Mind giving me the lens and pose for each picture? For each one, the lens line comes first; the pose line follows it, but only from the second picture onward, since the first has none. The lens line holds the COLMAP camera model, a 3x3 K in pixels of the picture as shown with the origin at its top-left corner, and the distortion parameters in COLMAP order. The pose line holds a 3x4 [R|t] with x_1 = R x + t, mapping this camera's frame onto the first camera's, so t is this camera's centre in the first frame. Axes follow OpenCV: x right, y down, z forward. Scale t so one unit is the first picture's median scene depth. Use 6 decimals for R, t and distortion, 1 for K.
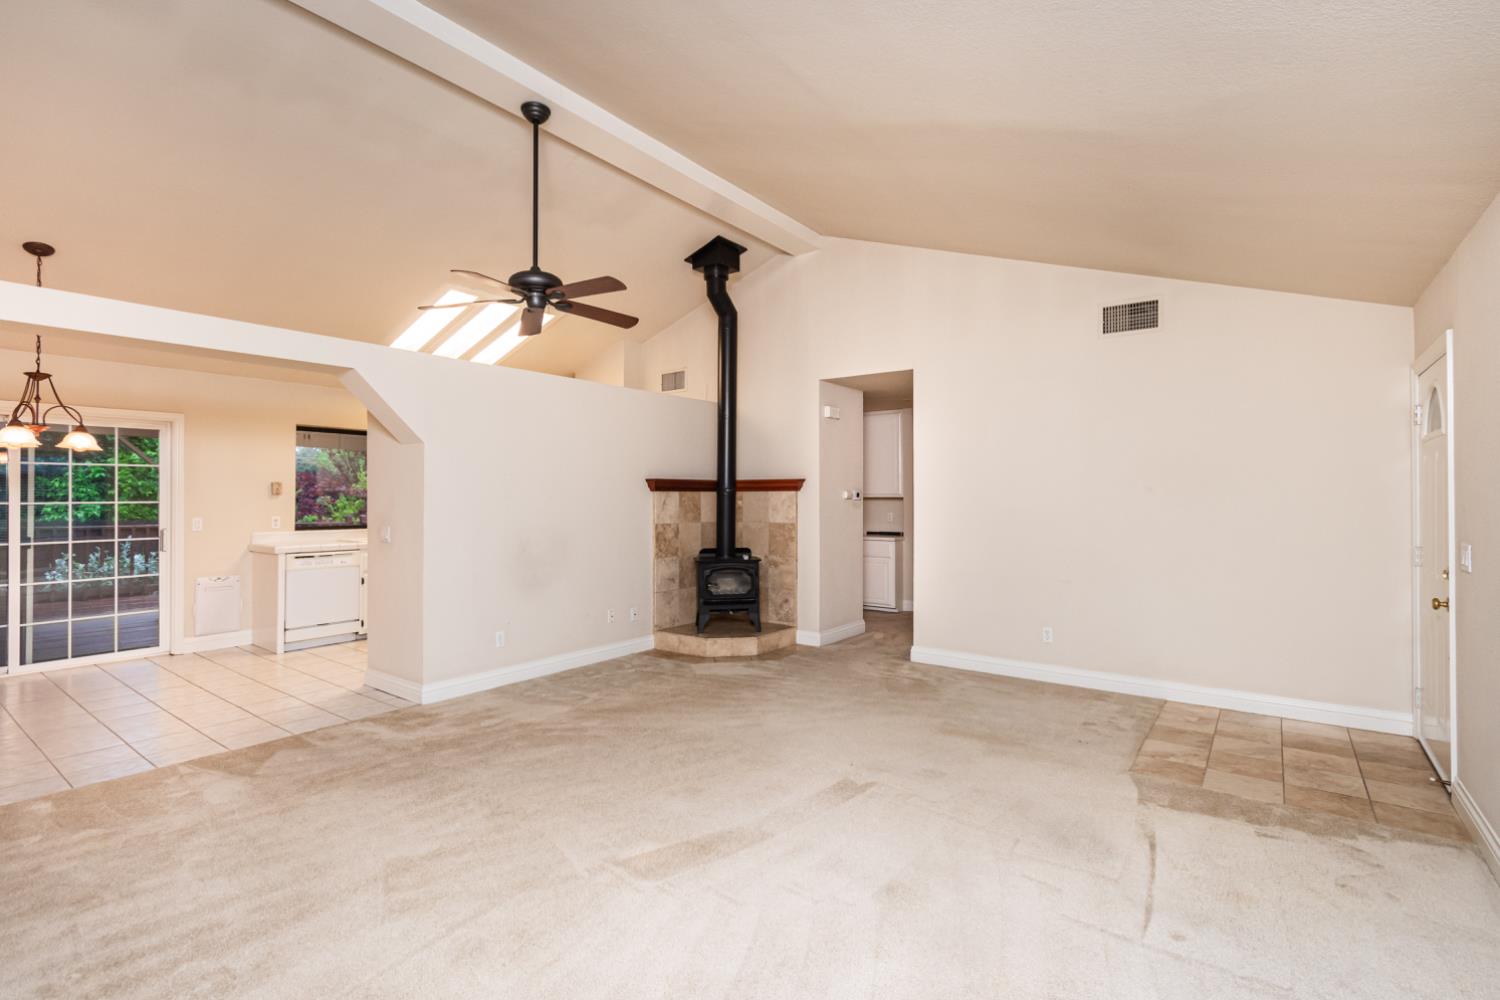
lens RADIAL K [[675.2, 0, 748.4], [0, 675.2, 490.2], [0, 0, 1]] dist [0.001774, 0.000709]
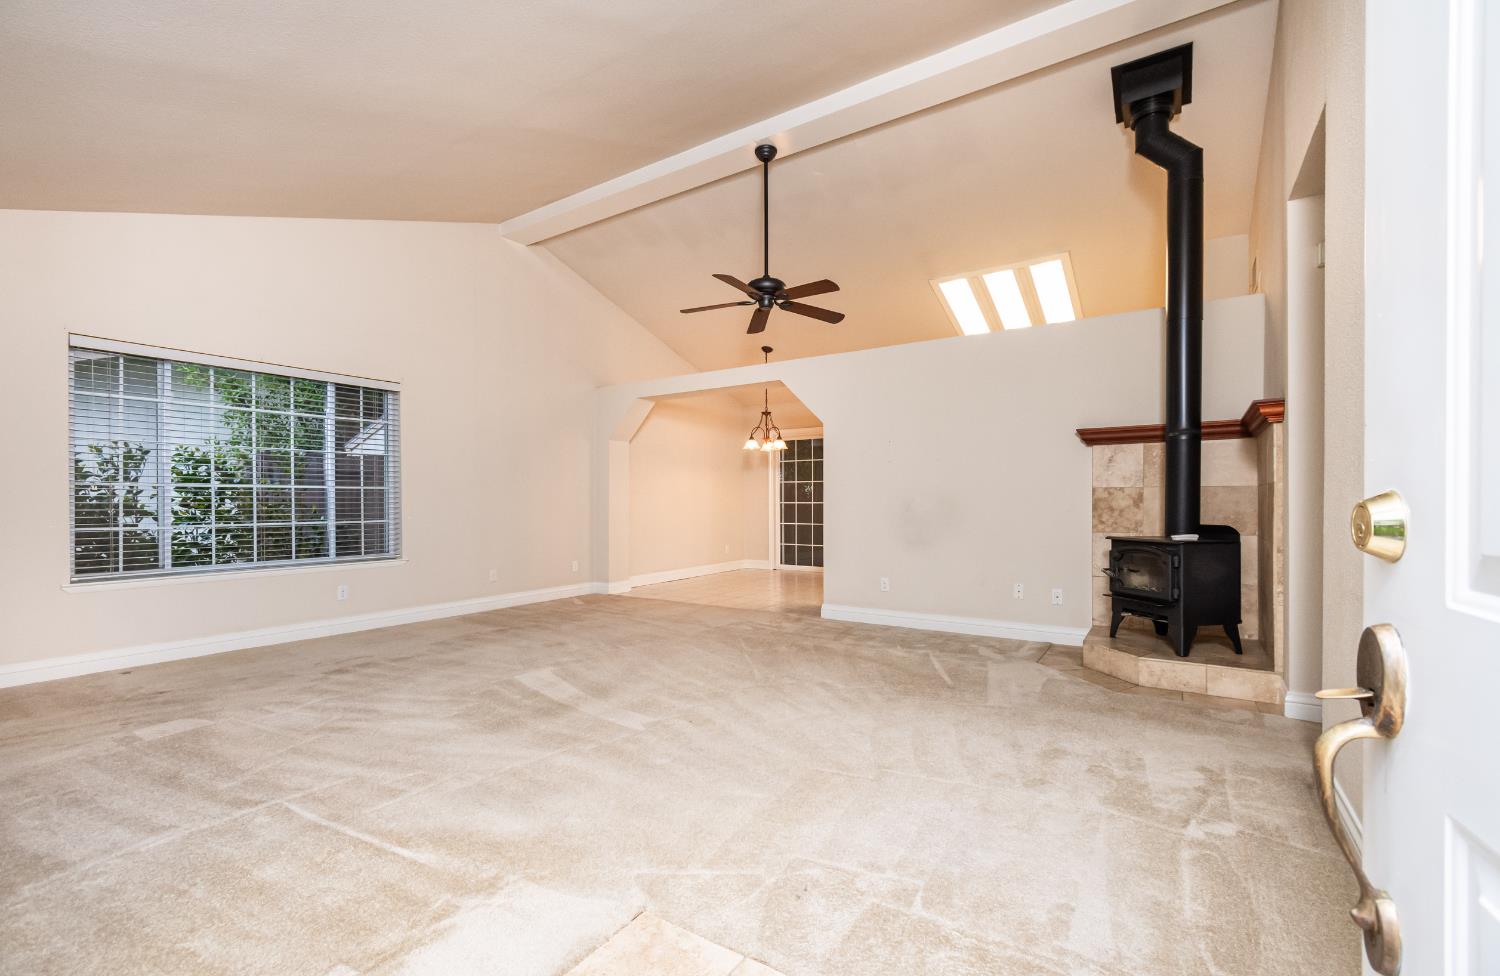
lens RADIAL K [[650.2, 0, 758.6], [0, 650.2, 507.4], [0, 0, 1]] dist [-0.003084, -0.000462]
pose [[0.066365, 0.009726, -0.997748, 0.681867], [0.016159, 0.999811, 0.010821, 0.069036], [0.997665, -0.016841, 0.066195, 0.672124]]
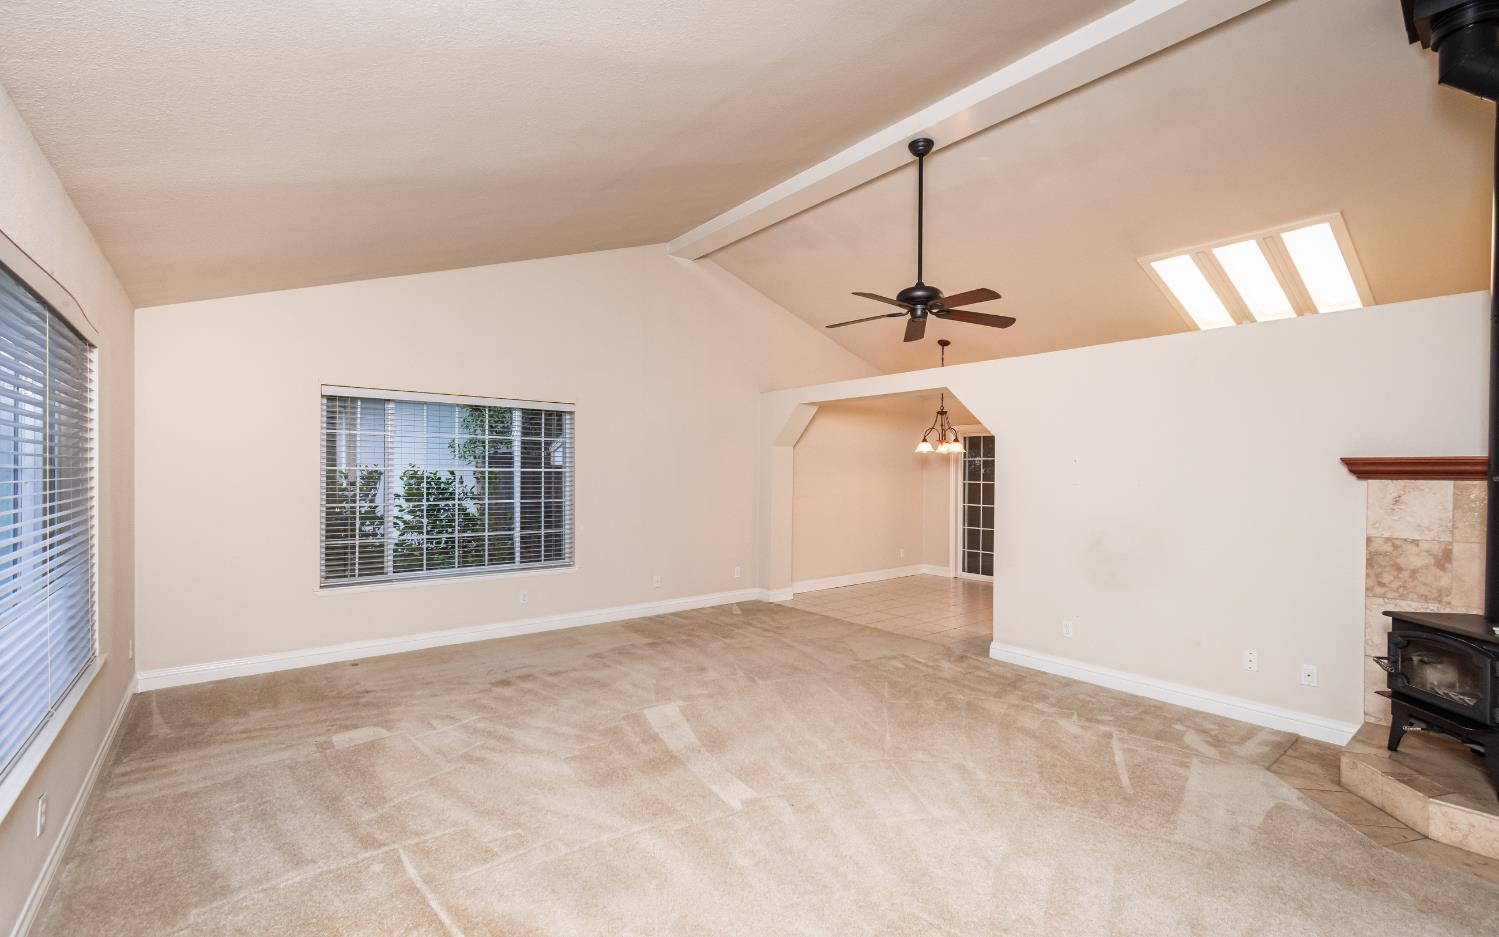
lens RADIAL K [[658.6, 0, 745.4], [0, 658.6, 475.8], [0, 0, 1]] dist [0.000645, -0.001047]
pose [[-0.255532, 0.003990, -0.966792, 0.631991], [0.004392, 0.999986, 0.002967, -0.005783], [0.966791, -0.003488, -0.255546, 0.747803]]
